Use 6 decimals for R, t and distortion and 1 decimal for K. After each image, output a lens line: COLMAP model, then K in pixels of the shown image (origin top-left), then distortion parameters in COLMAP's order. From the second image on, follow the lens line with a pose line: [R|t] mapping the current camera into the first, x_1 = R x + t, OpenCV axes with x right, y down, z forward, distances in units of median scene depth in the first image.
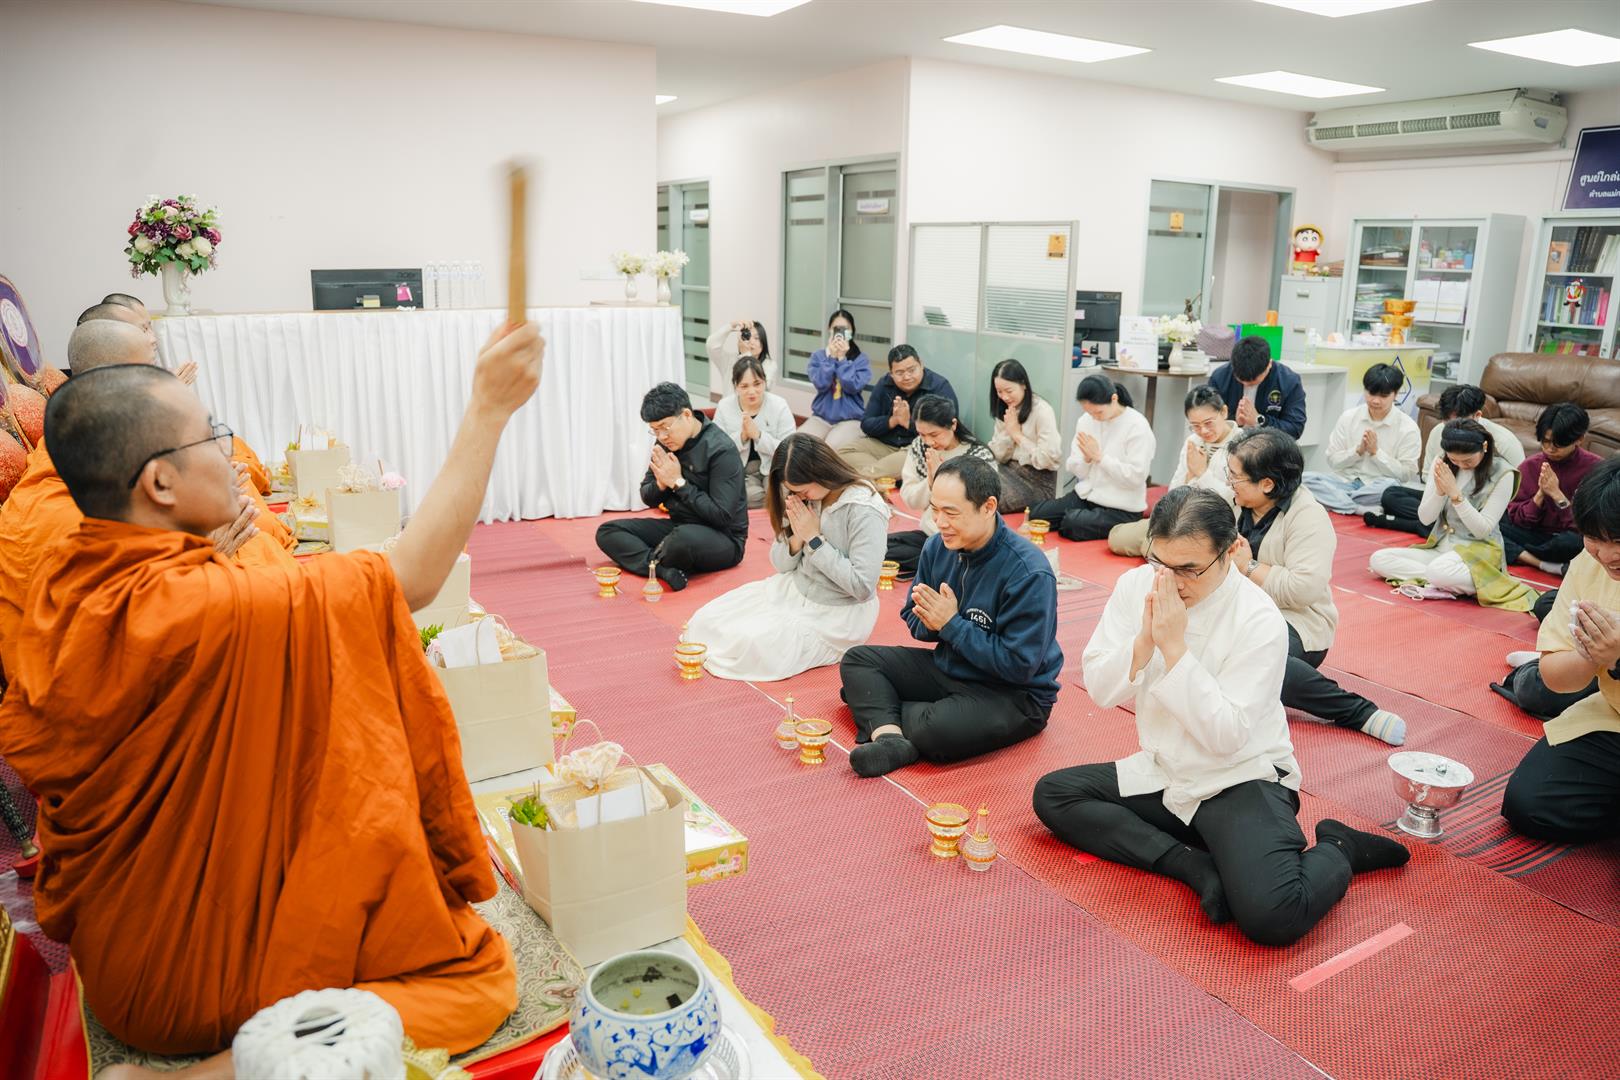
lens RADIAL K [[1149.3, 0, 809.9], [0, 1149.3, 537.7], [0, 0, 1]] dist [-0.145250, 0.109429]
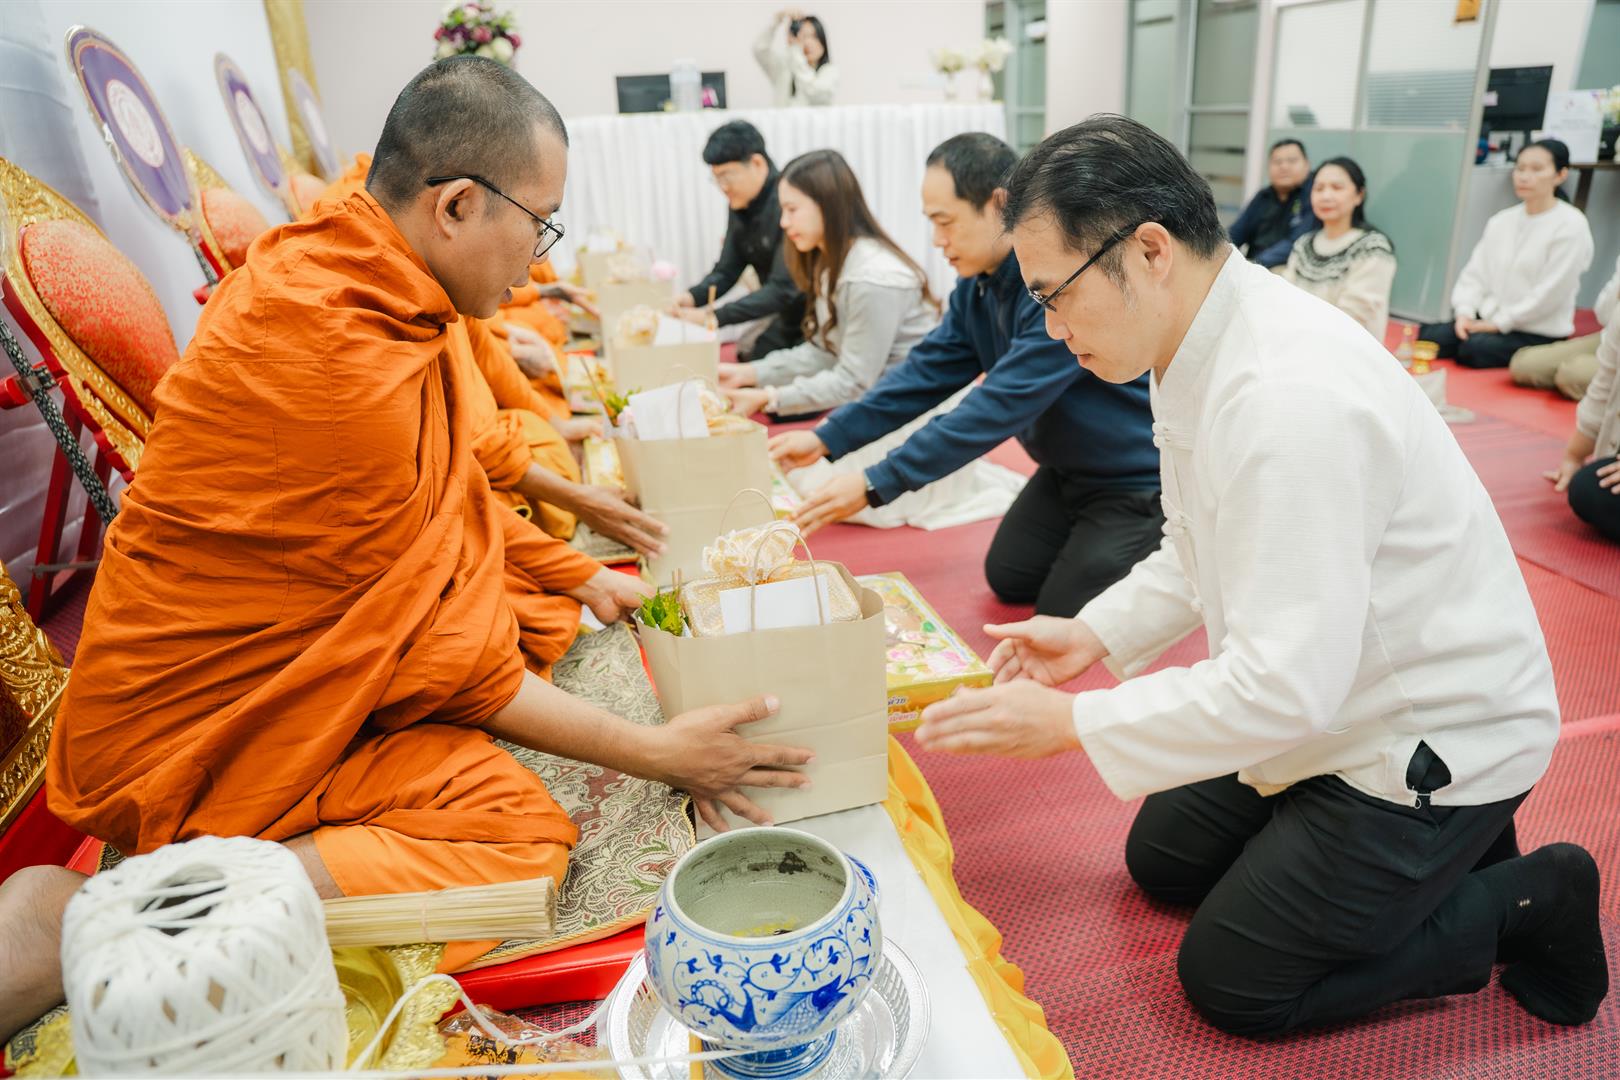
lens RADIAL K [[1113.4, 0, 816.9], [0, 1113.4, 536.3], [0, 0, 1]] dist [-0.148232, 0.111565]
pose [[0.956230, 0.054853, -0.287428, 0.012364], [-0.018128, 0.991491, 0.128906, 0.032152], [0.292054, -0.118054, 0.949088, 0.114535]]
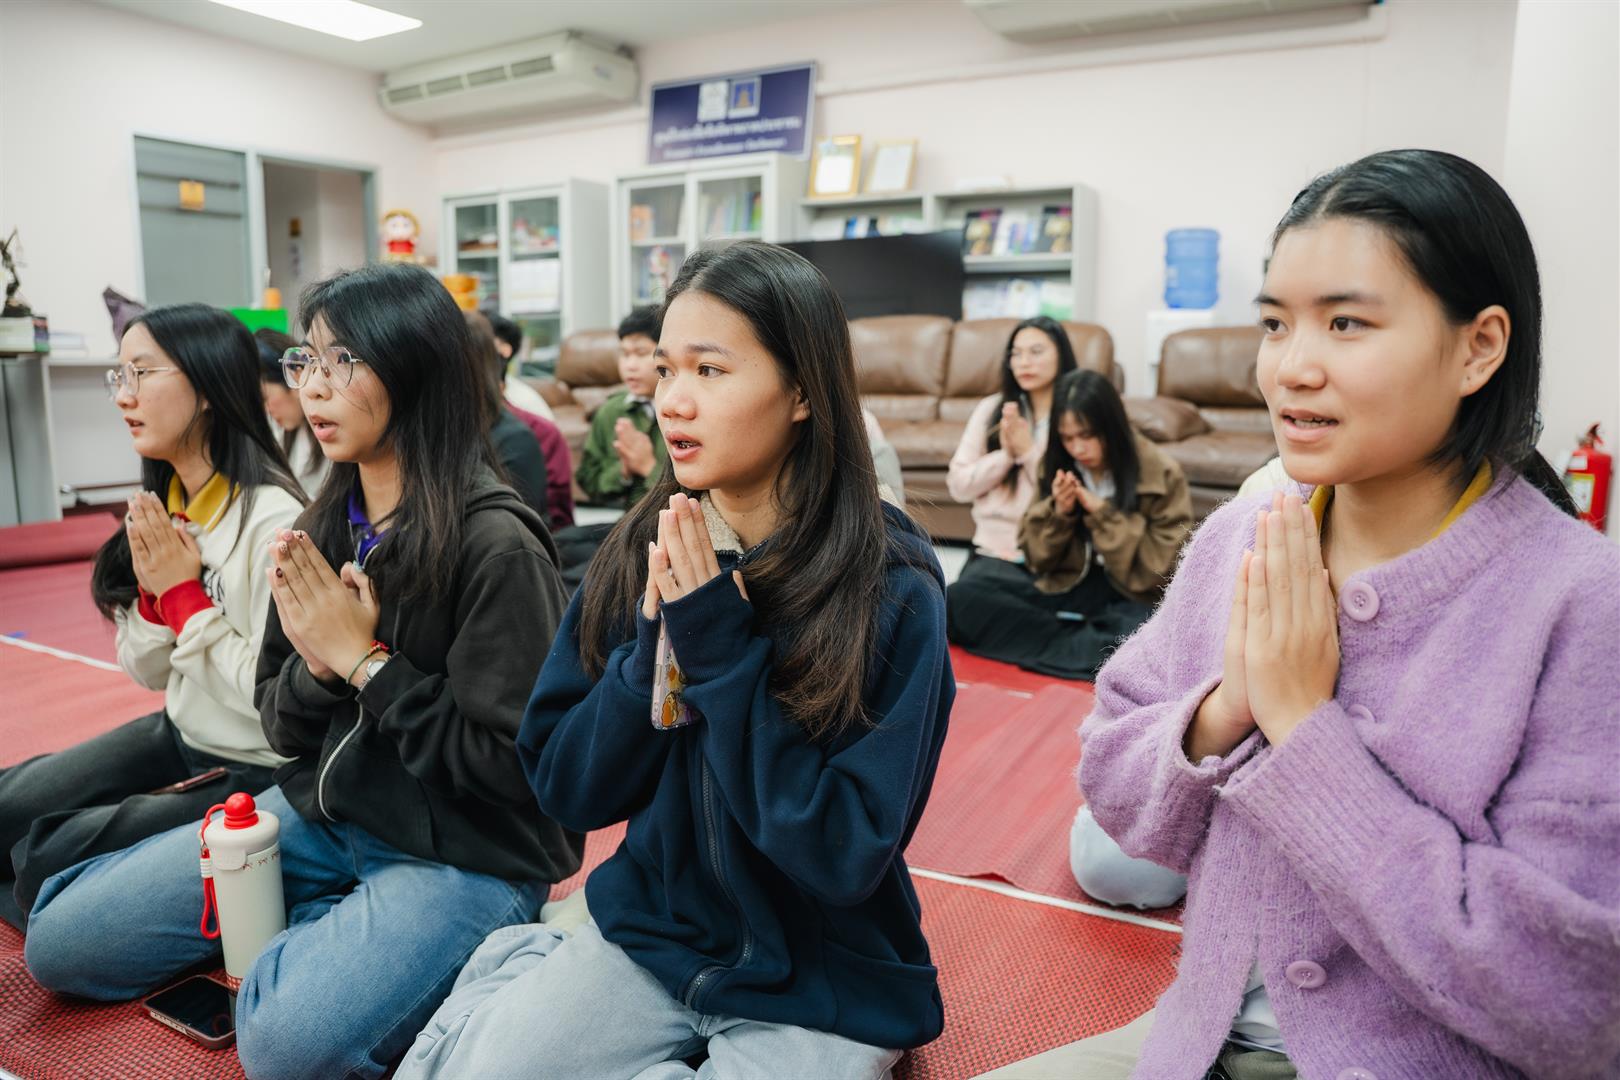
lens RADIAL K [[1149.3, 0, 809.9], [0, 1149.3, 537.7], [0, 0, 1]] dist [-0.145250, 0.109429]
pose [[0.870939, -0.092962, 0.482518, 0.488509], [0.130471, 0.990445, -0.044679, 0.058656], [-0.473754, 0.101868, 0.874746, 0.267608]]
